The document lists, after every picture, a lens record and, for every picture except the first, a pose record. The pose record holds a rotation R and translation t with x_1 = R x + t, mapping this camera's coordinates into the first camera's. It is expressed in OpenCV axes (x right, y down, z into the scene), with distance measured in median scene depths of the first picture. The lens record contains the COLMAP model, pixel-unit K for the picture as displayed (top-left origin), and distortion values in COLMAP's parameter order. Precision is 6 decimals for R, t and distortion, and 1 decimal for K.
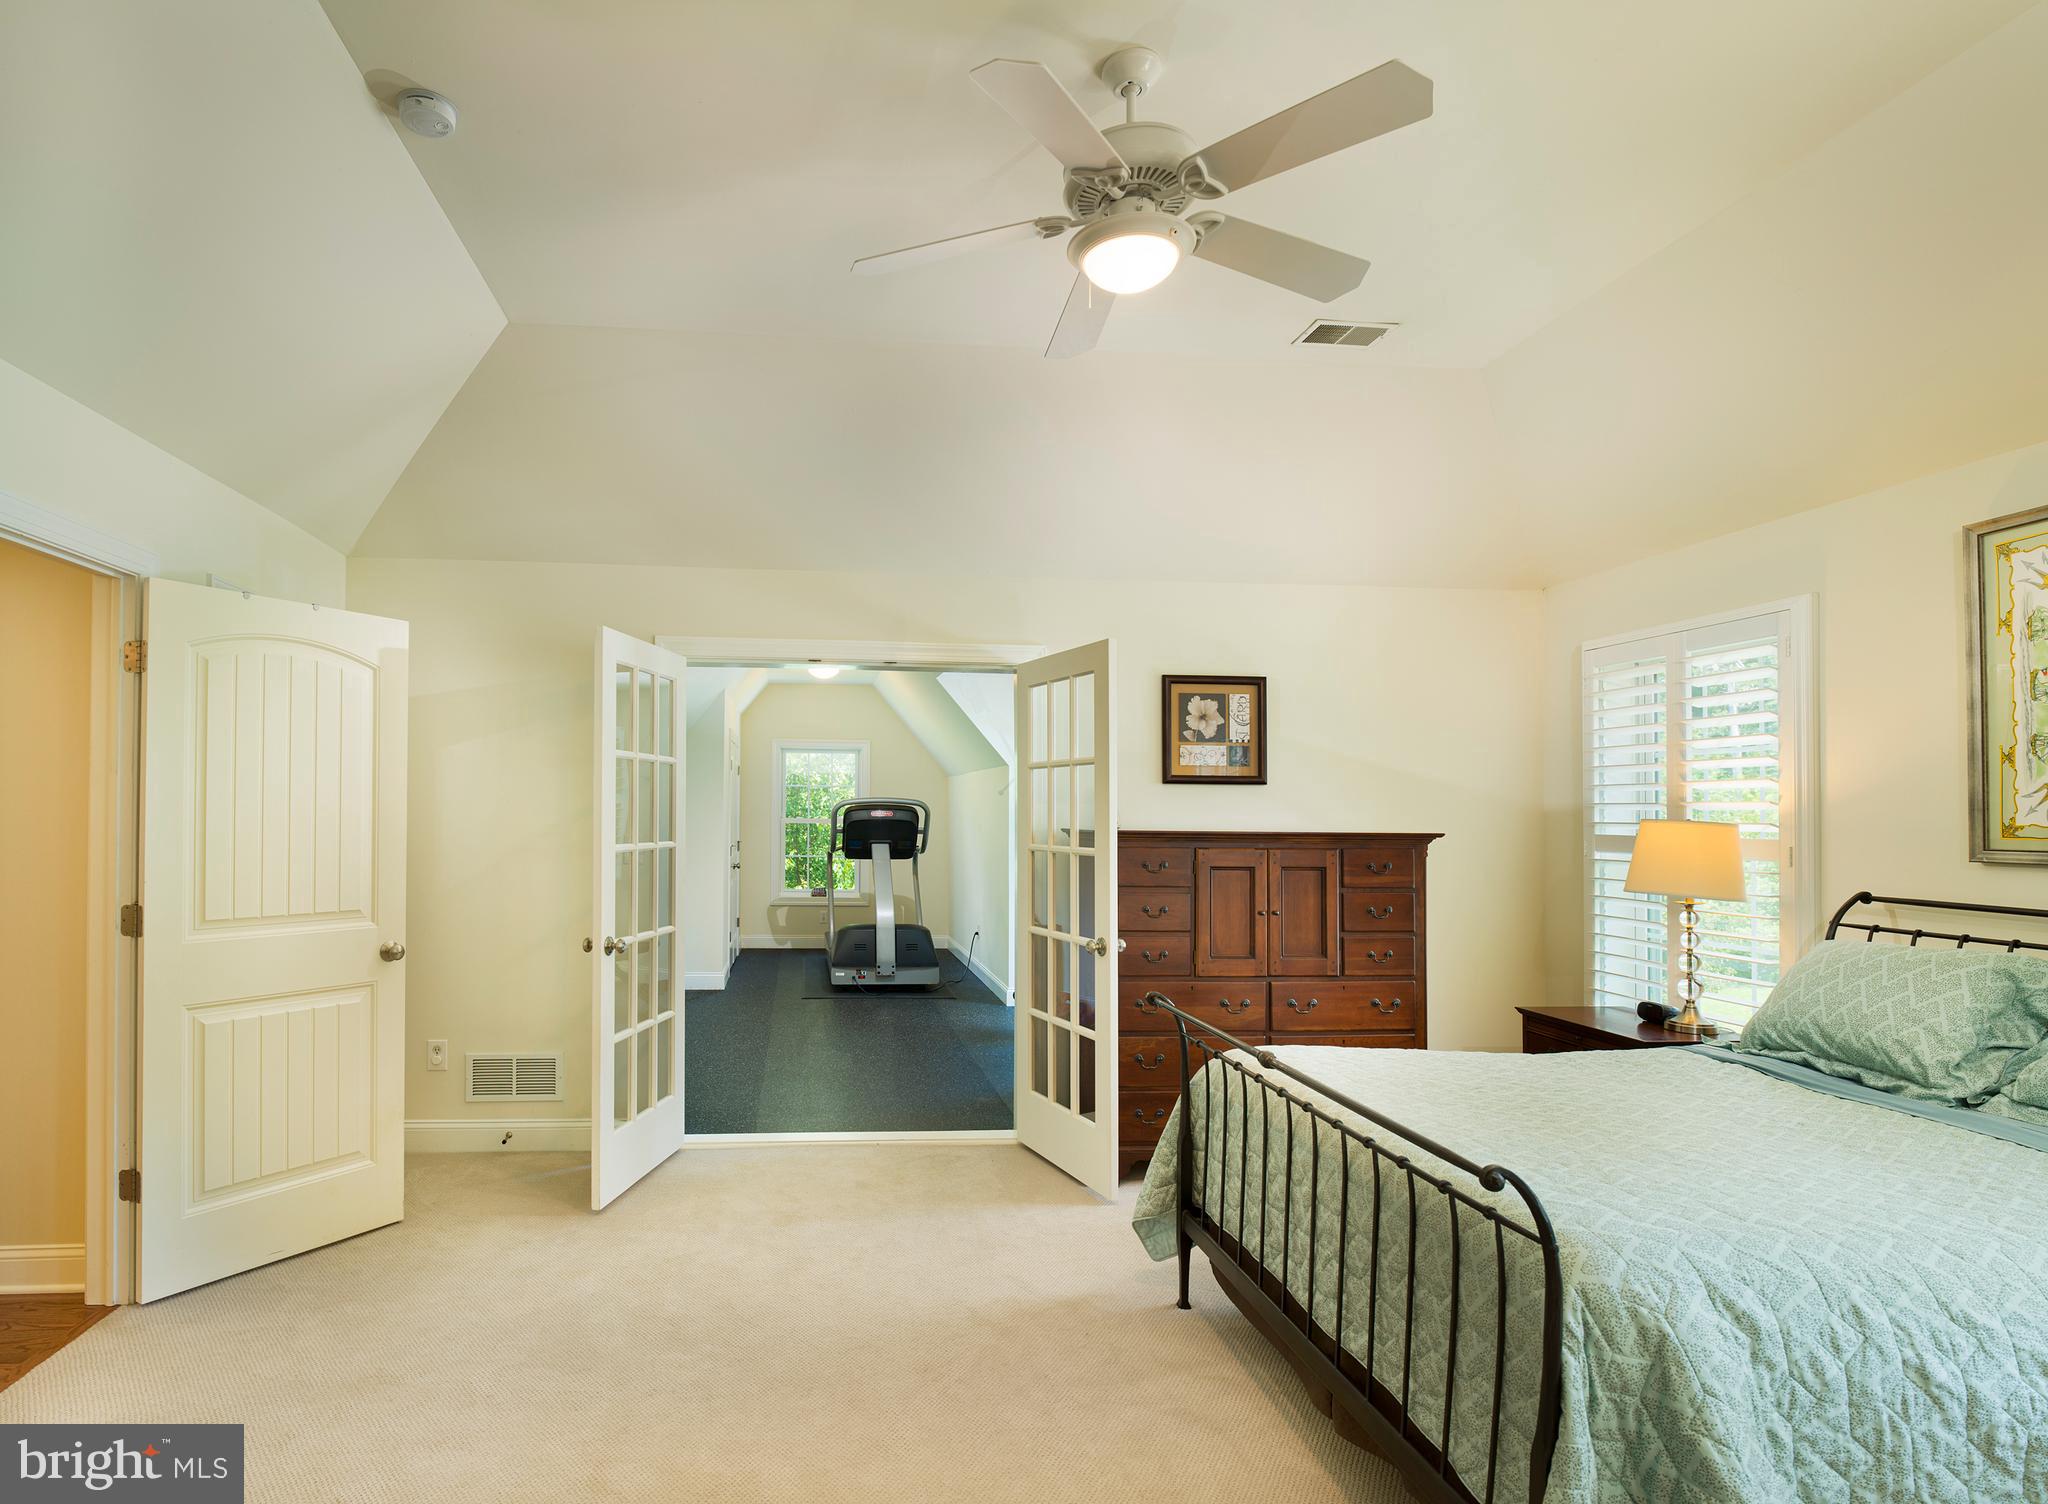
lens RADIAL K [[1118.0, 0, 909.3], [0, 1118.0, 787.6], [0, 0, 1]] dist [-0.015710, -0.000001]
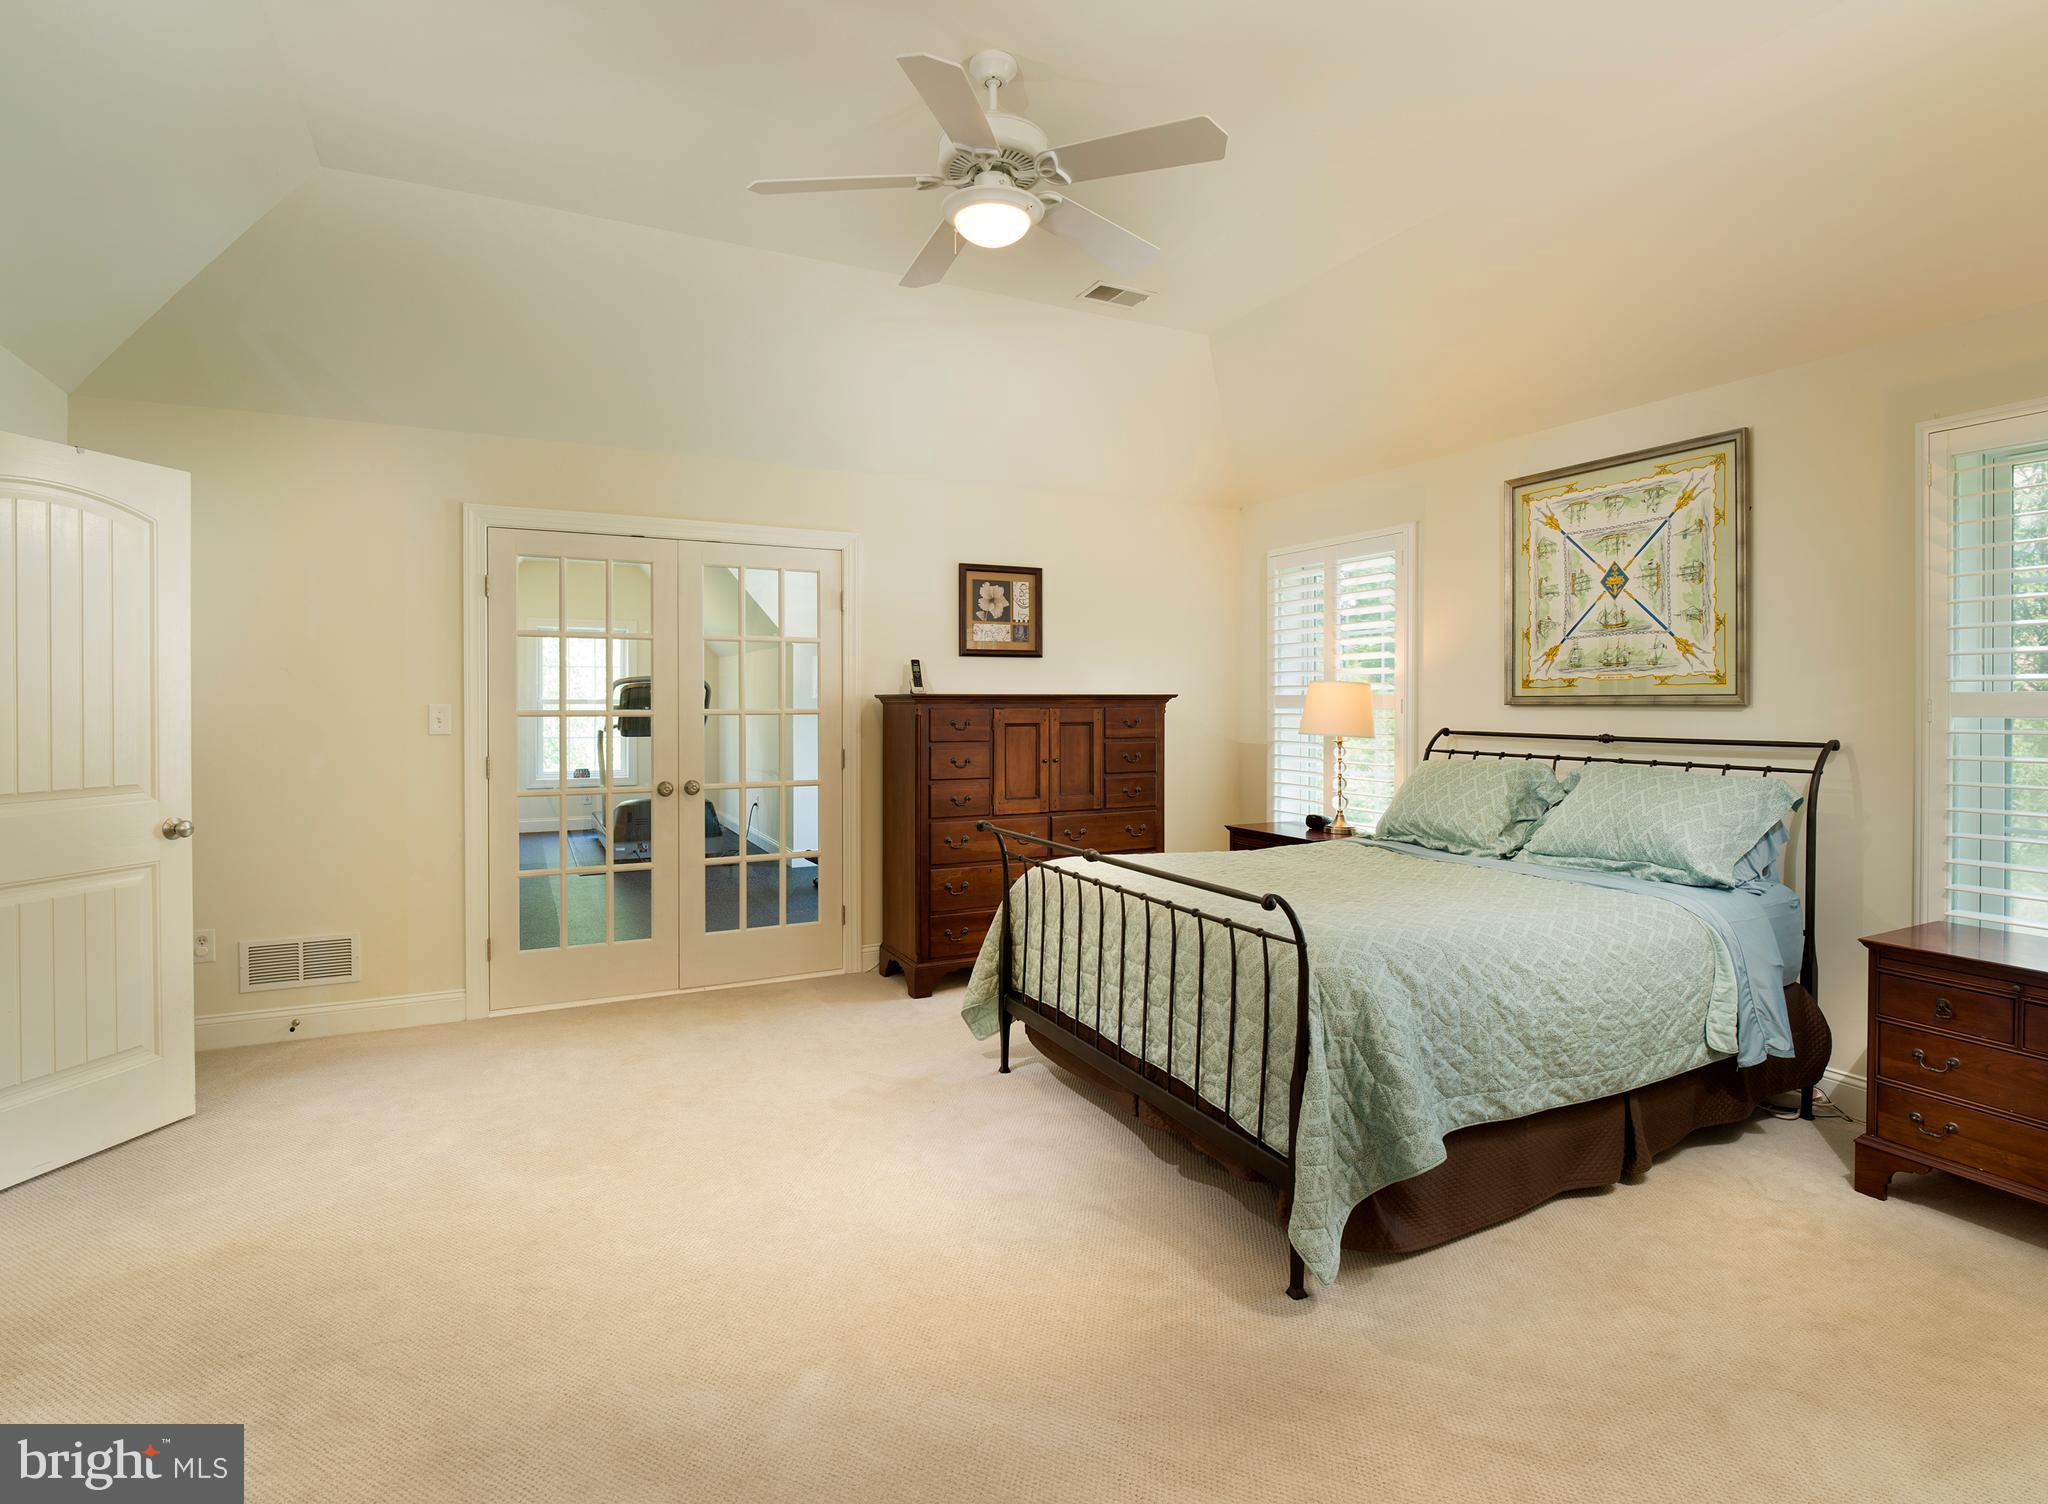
lens RADIAL K [[1043.4, 0, 1058.1], [0, 1043.4, 709.3], [0, 0, 1]] dist [-0.008237, -0.005390]
pose [[0.927872, -0.013339, 0.372660, -0.109744], [0.001043, 0.999449, 0.033178, 0.020226], [-0.372898, -0.030396, 0.927375, -0.077418]]
